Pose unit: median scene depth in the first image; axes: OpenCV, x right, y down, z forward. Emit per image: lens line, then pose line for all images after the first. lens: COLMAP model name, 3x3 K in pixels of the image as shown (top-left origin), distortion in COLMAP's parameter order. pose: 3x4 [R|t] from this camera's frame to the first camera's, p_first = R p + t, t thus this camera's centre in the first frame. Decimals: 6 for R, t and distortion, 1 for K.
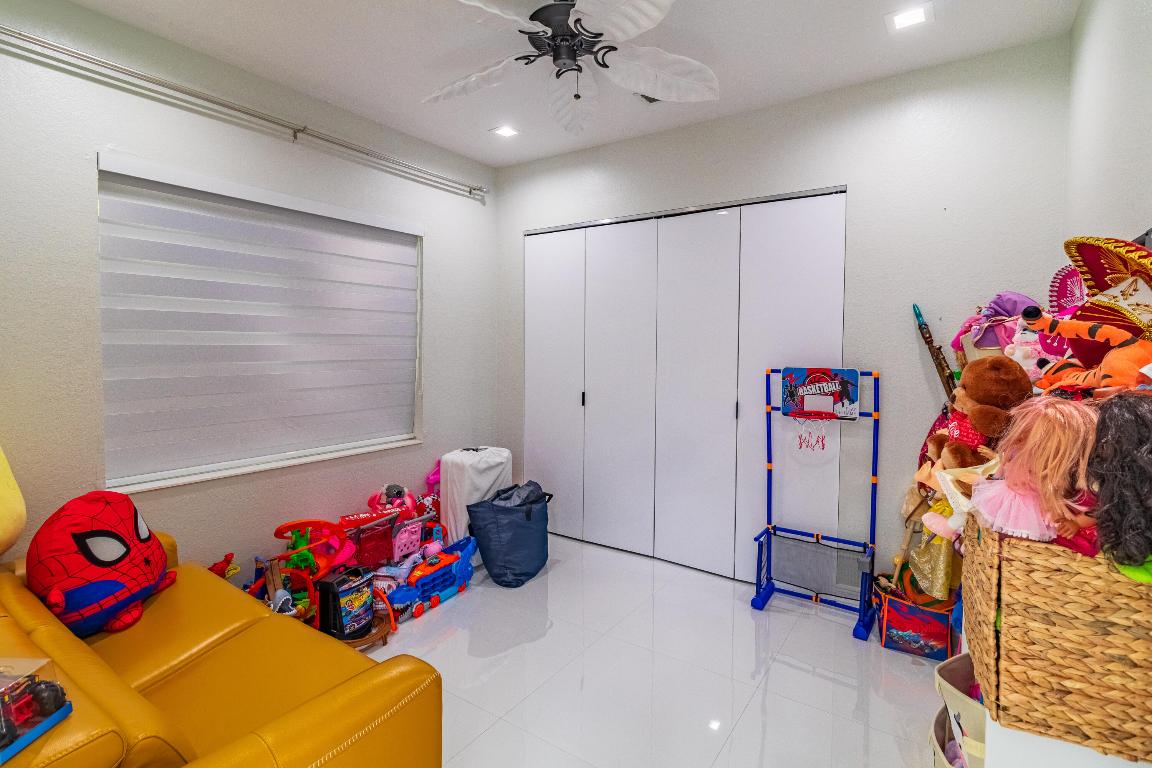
lens RADIAL K [[532.5, 0, 574.6], [0, 532.5, 382.2], [0, 0, 1]] dist [-0.000461, 0.002001]
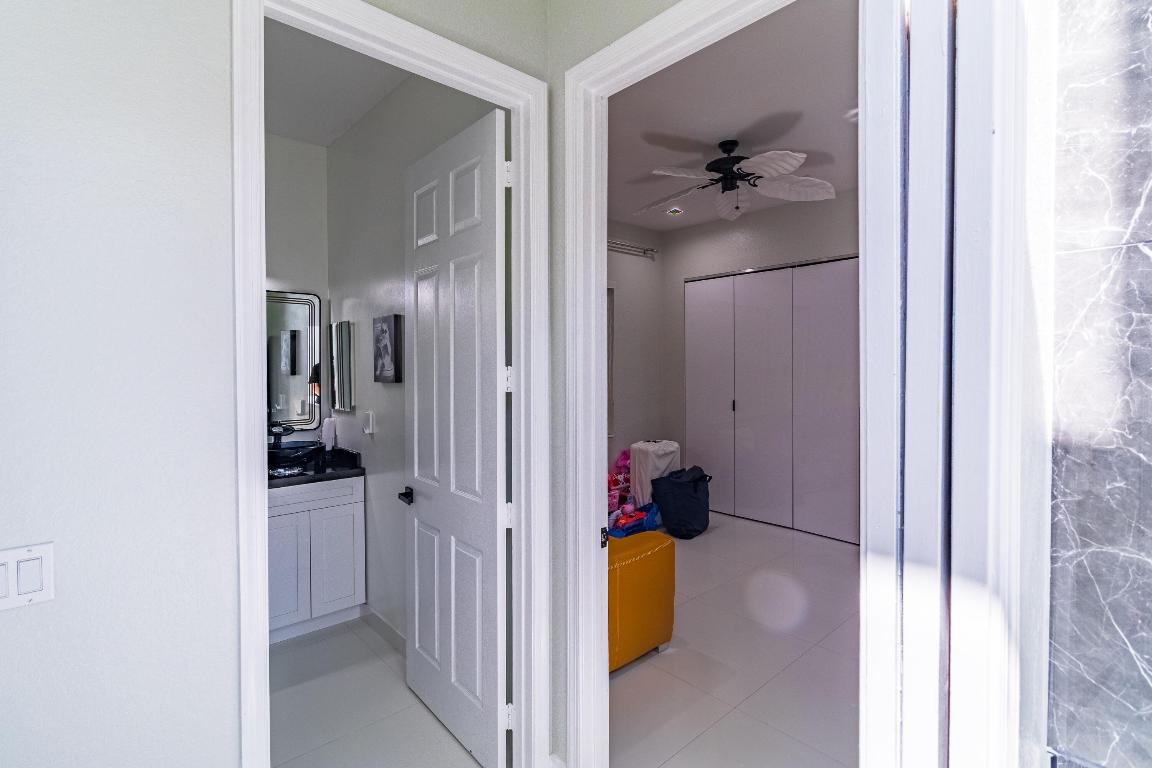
lens RADIAL K [[532.5, 0, 579.9], [0, 532.5, 373.1], [0, 0, 1]] dist [-0.000461, 0.002001]
pose [[0.974439, -0.007758, -0.224517, -0.066074], [-0.004177, 0.998605, -0.052634, 0.025096], [0.224612, 0.052226, 0.973048, -0.411625]]
